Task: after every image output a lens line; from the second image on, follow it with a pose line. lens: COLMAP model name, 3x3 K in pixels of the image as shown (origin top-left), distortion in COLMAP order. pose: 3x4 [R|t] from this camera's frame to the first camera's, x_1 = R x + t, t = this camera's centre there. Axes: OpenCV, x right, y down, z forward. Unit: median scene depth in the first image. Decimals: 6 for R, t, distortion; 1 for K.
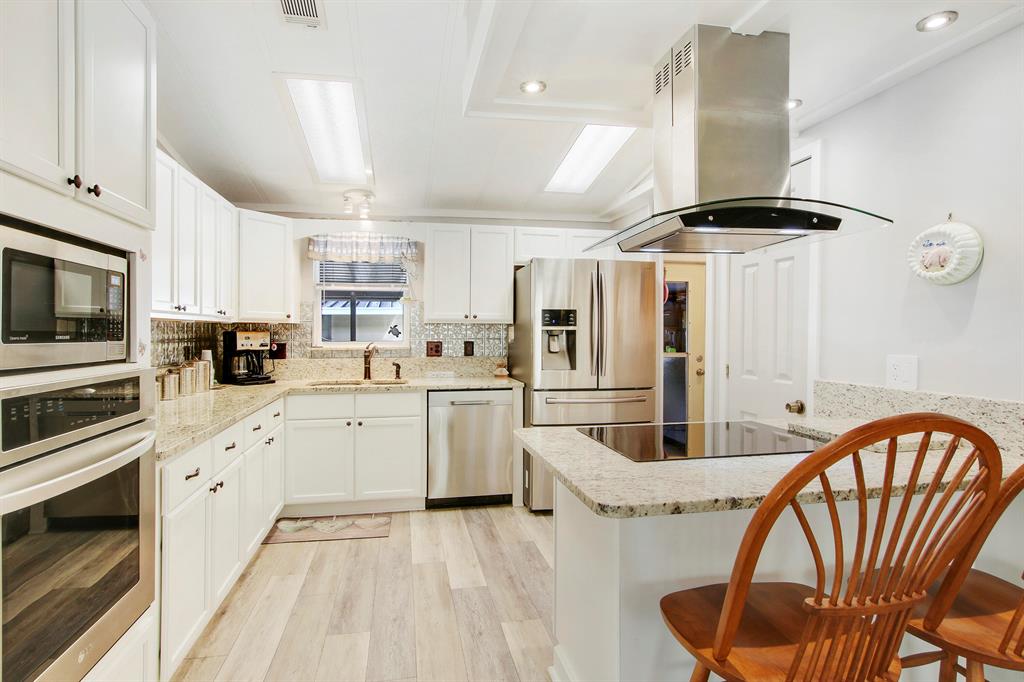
lens RADIAL K [[560.1, 0, 523.6], [0, 560.1, 331.3], [0, 0, 1]] dist [-0.039092, -0.004652]
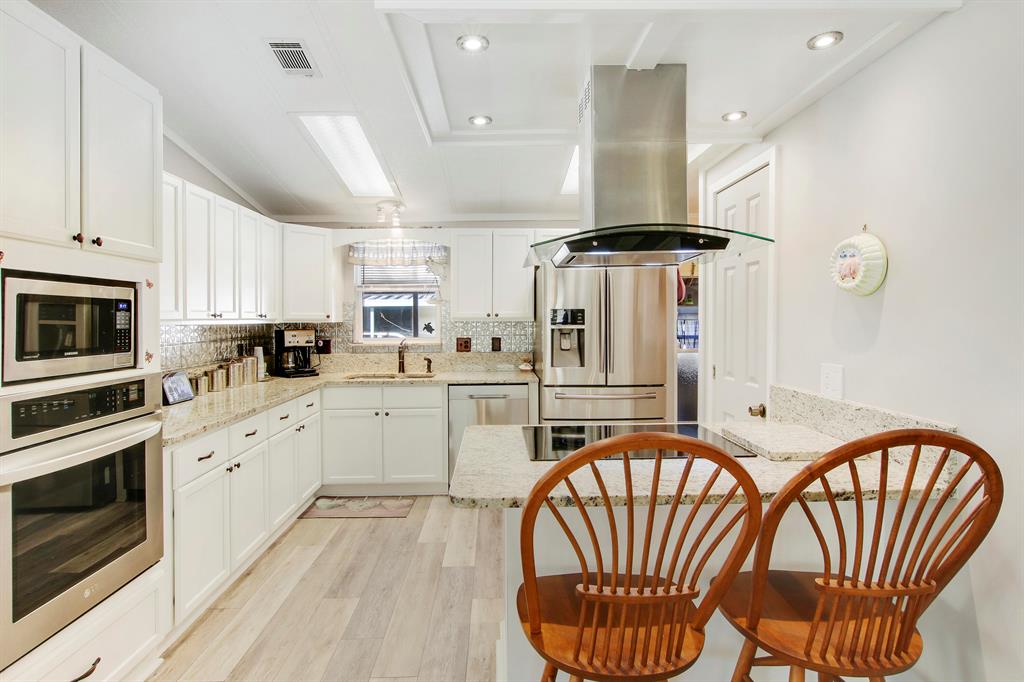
lens RADIAL K [[560.1, 0, 521.8], [0, 560.1, 319.0], [0, 0, 1]] dist [-0.039092, -0.004652]
pose [[0.986990, -0.005043, -0.160706, 0.214266], [0.005211, 0.999986, 0.000626, -0.031374], [0.160700, -0.001455, 0.987002, -0.070639]]
